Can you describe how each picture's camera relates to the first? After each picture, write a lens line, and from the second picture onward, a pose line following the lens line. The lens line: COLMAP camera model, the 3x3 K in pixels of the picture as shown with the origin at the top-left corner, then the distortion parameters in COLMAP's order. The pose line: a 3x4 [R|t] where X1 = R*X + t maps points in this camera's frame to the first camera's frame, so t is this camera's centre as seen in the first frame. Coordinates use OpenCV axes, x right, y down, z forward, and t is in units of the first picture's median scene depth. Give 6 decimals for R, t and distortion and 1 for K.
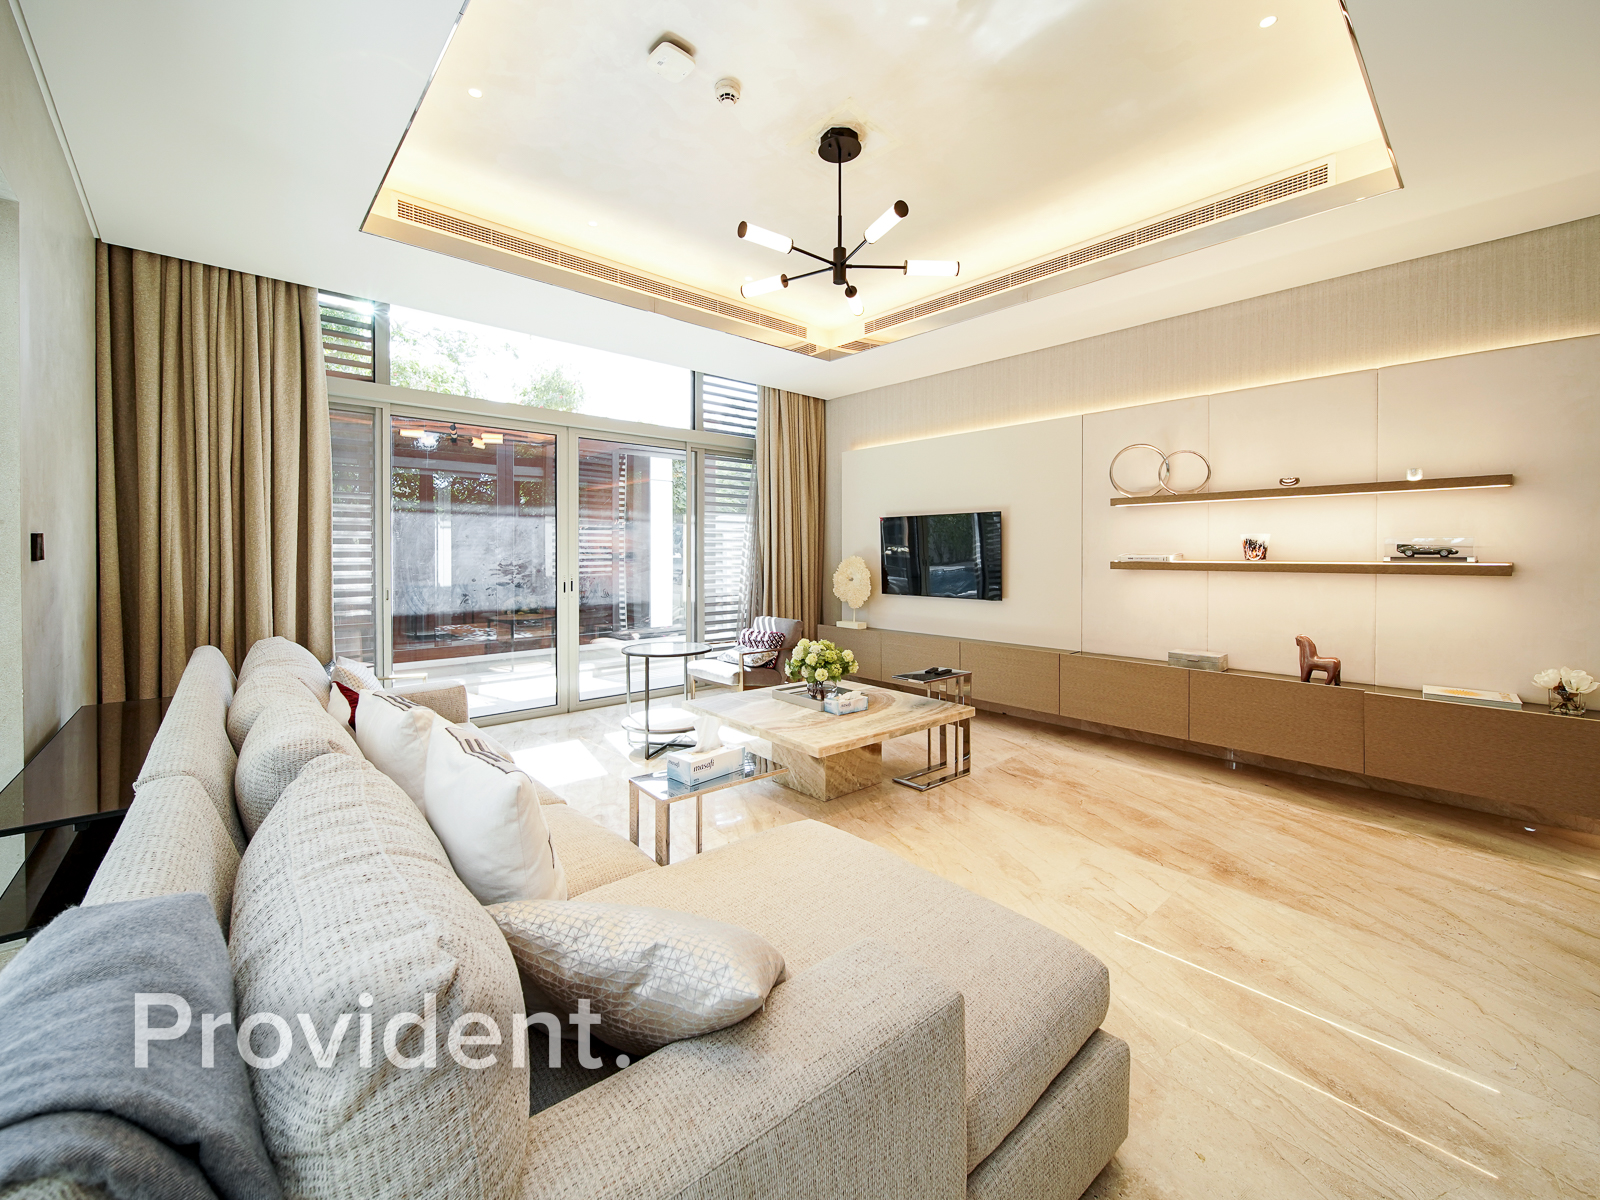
lens RADIAL K [[654.3, 0, 800.0], [0, 654.3, 568.5], [0, 0, 1]] dist [0.000324, -0.000070]
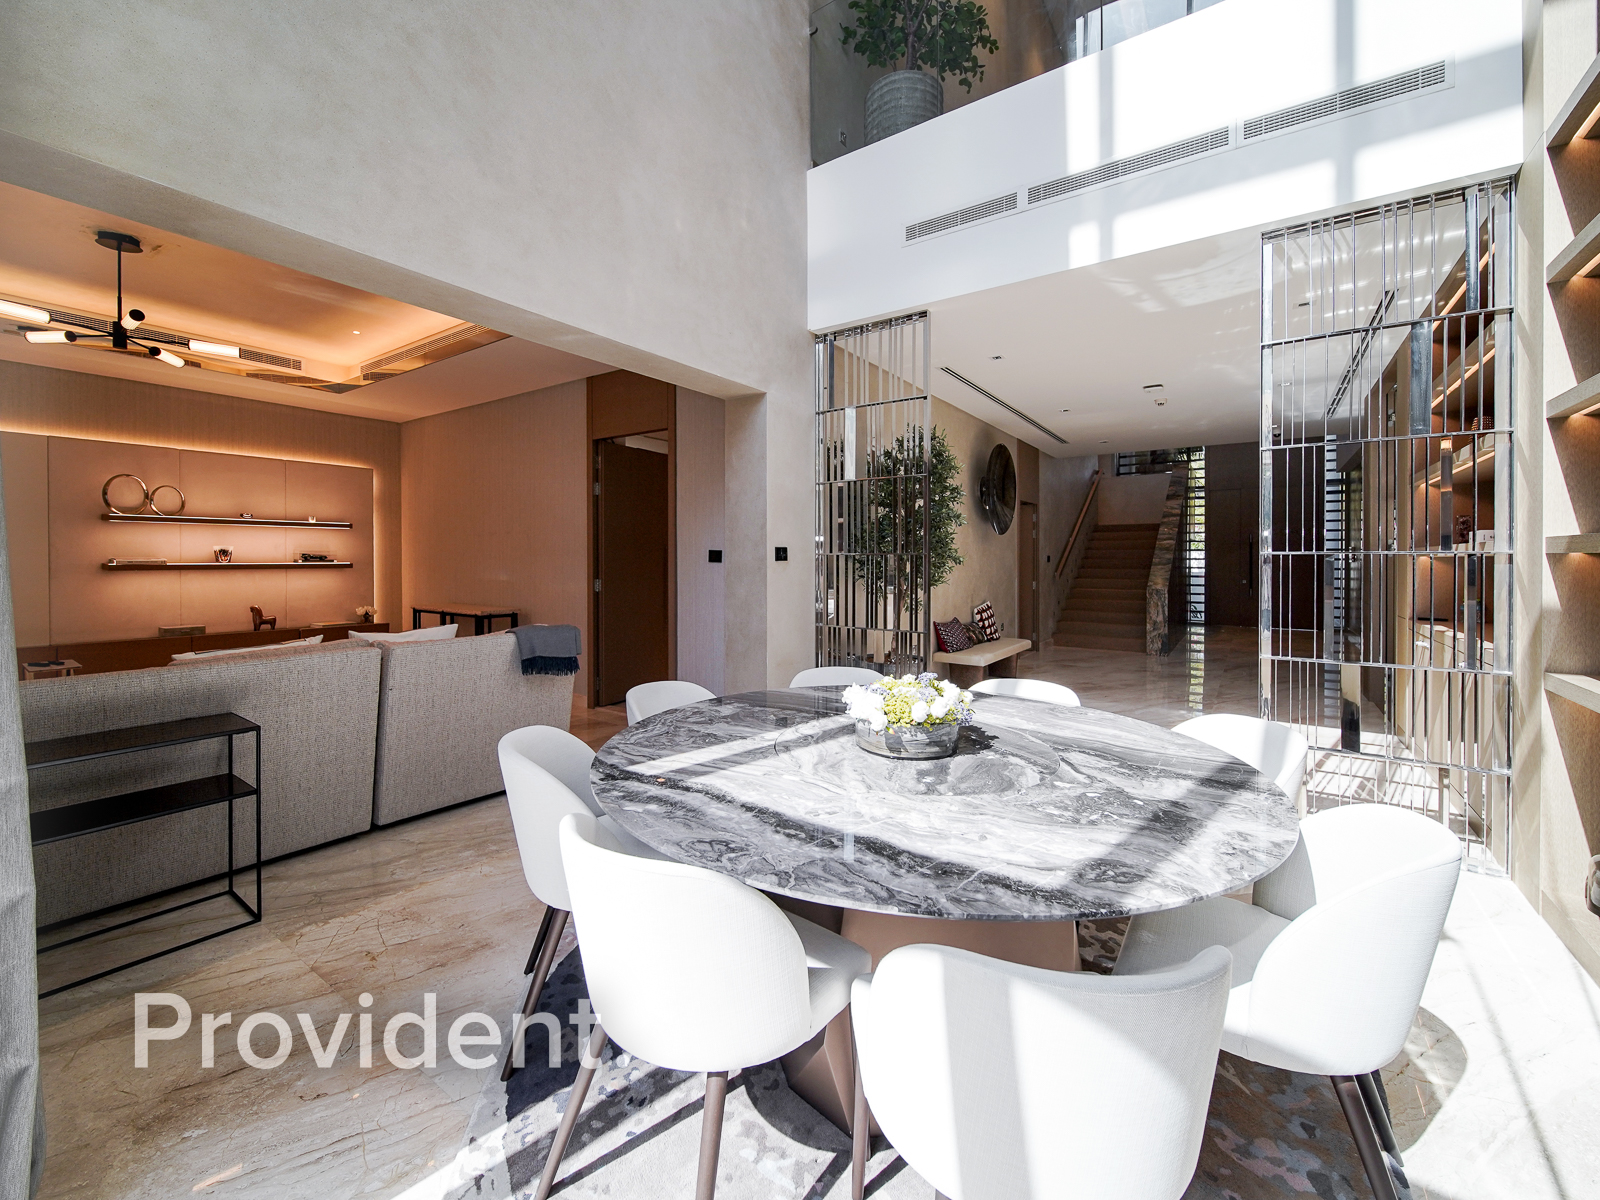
lens RADIAL K [[654.3, 0, 800.0], [0, 654.3, 568.5], [0, 0, 1]] dist [0.000324, -0.000070]
pose [[-0.222326, -0.015578, 0.974848, -1.232324], [0.015456, 0.999690, 0.019499, -0.007177], [-0.974850, 0.019403, -0.222017, -0.023714]]
